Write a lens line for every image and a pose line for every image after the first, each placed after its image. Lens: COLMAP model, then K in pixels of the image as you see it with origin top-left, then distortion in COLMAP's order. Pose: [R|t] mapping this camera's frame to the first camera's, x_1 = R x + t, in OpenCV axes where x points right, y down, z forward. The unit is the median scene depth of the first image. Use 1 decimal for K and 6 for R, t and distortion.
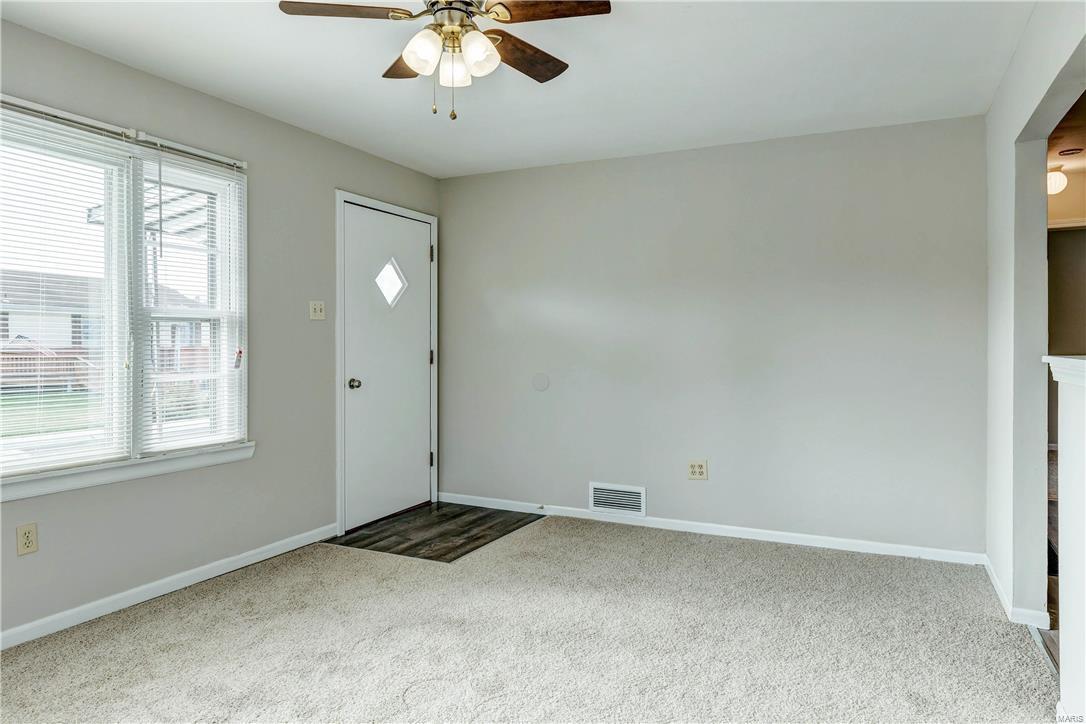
lens RADIAL K [[707.3, 0, 555.0], [0, 707.3, 357.9], [0, 0, 1]] dist [0.003895, -0.000615]
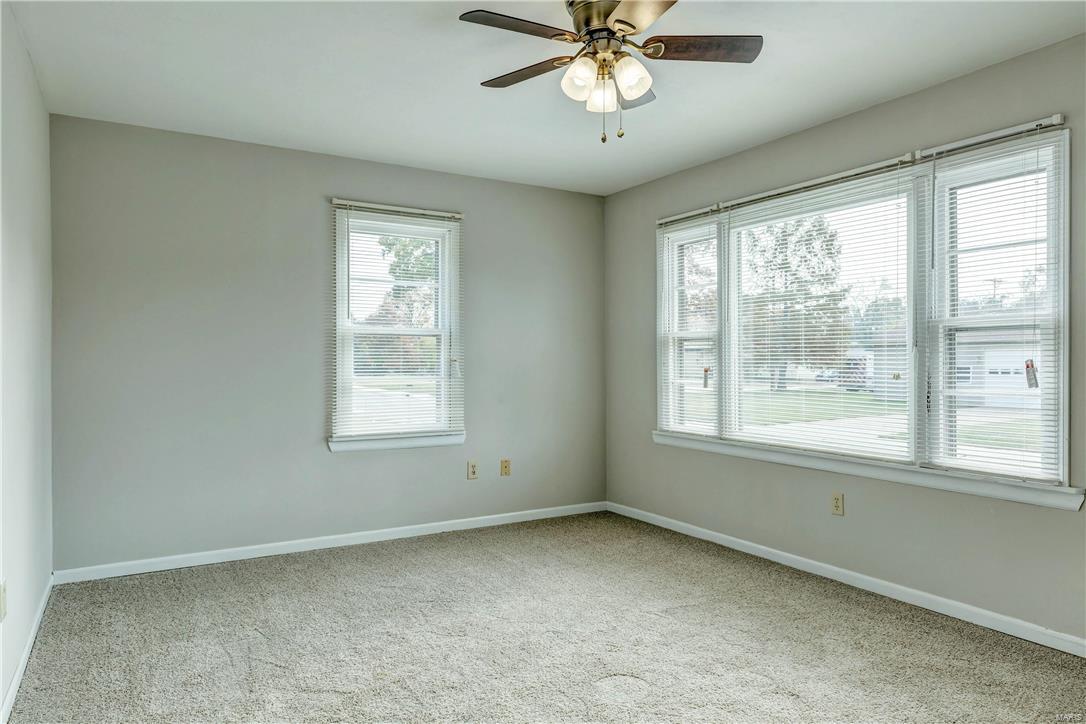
lens RADIAL K [[707.3, 0, 555.0], [0, 707.3, 357.9], [0, 0, 1]] dist [0.003895, -0.000615]
pose [[-0.554069, 0.003969, -0.832461, 0.559967], [-0.008863, 0.999904, 0.010667, -0.022894], [0.832423, 0.013288, -0.553981, 1.114162]]
